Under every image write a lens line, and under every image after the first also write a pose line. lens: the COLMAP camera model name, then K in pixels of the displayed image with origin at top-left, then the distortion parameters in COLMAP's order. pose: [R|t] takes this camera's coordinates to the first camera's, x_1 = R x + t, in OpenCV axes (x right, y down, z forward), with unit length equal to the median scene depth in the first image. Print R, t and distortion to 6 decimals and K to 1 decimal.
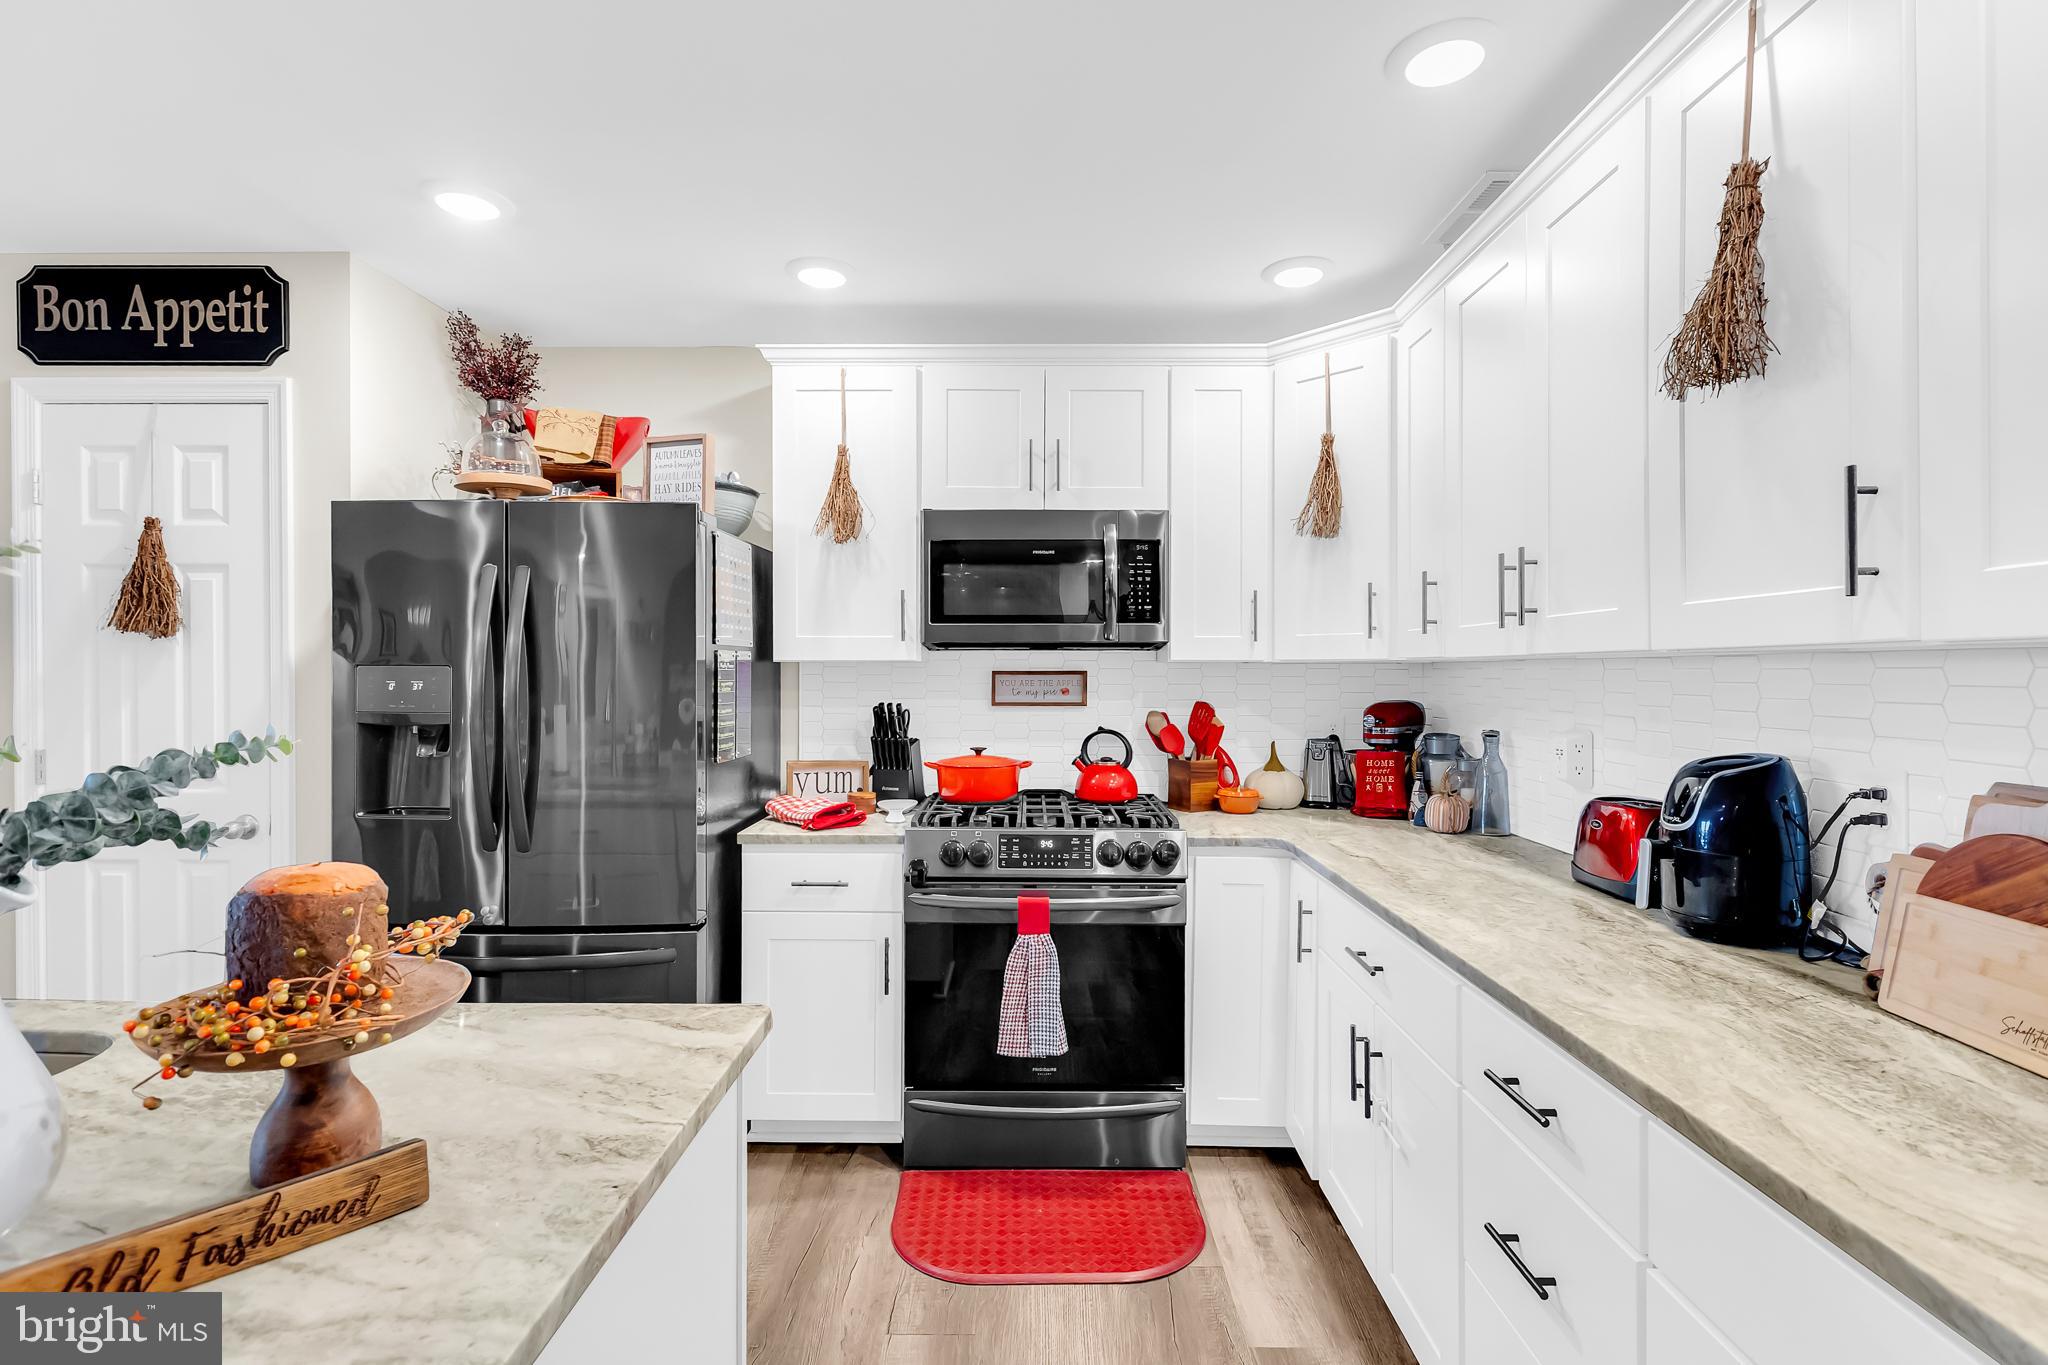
lens RADIAL K [[928.7, 0, 1024.0], [0, 928.7, 682.5], [0, 0, 1]] dist [-0.000519, -0.000649]
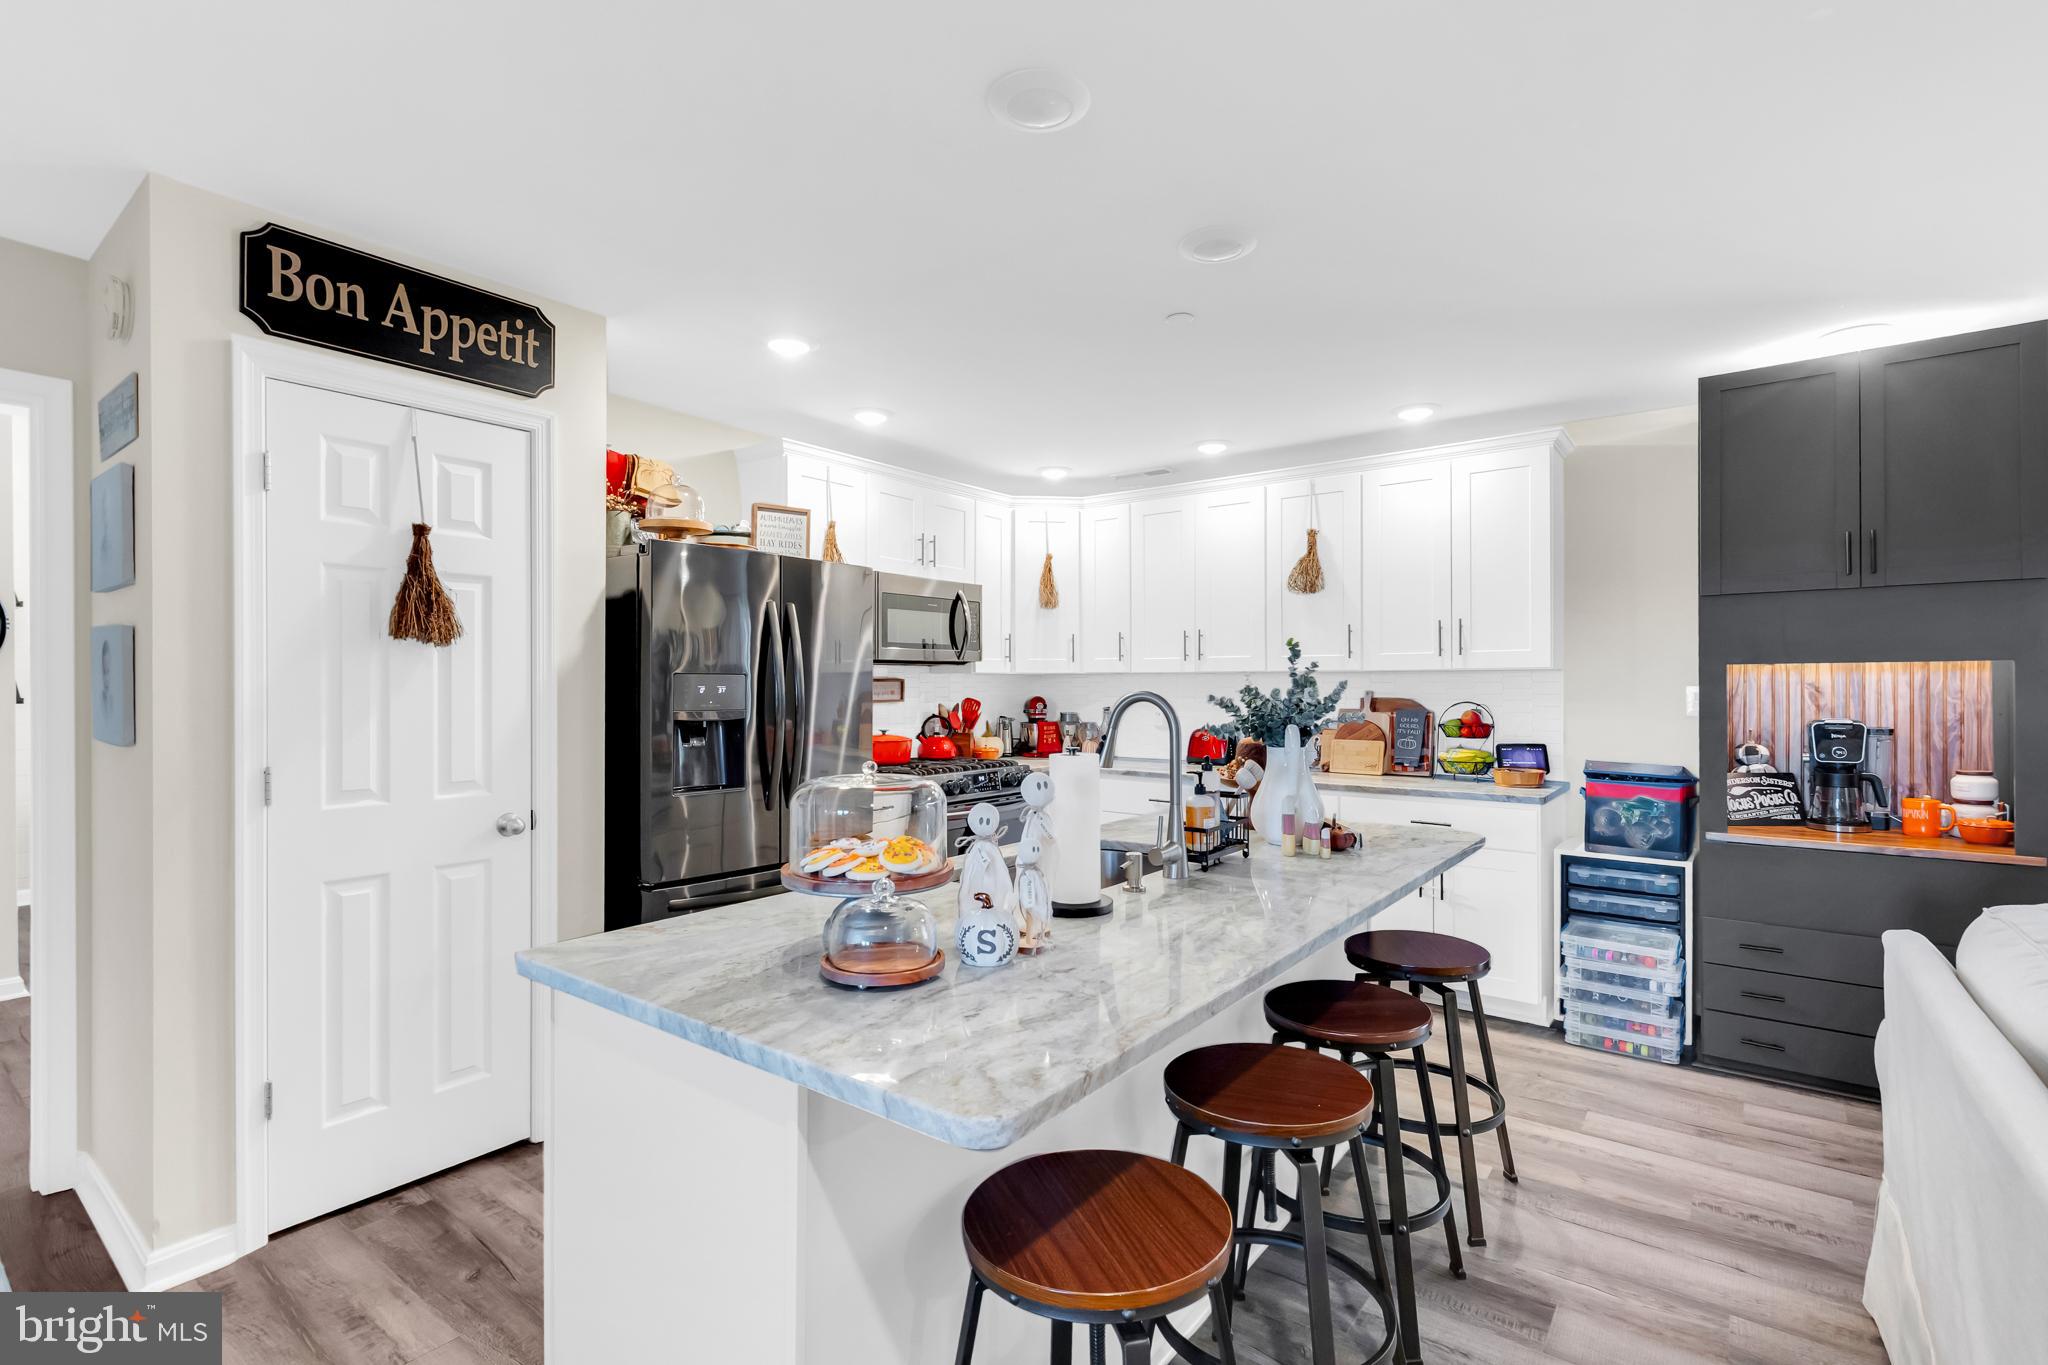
lens RADIAL K [[928.7, 0, 1024.0], [0, 928.7, 682.5], [0, 0, 1]] dist [-0.000519, -0.000649]
pose [[0.600341, -0.003642, 0.799736, -1.345592], [0.010505, 0.999939, -0.003333, 0.002174], [-0.799675, 0.010402, 0.600343, -0.109966]]
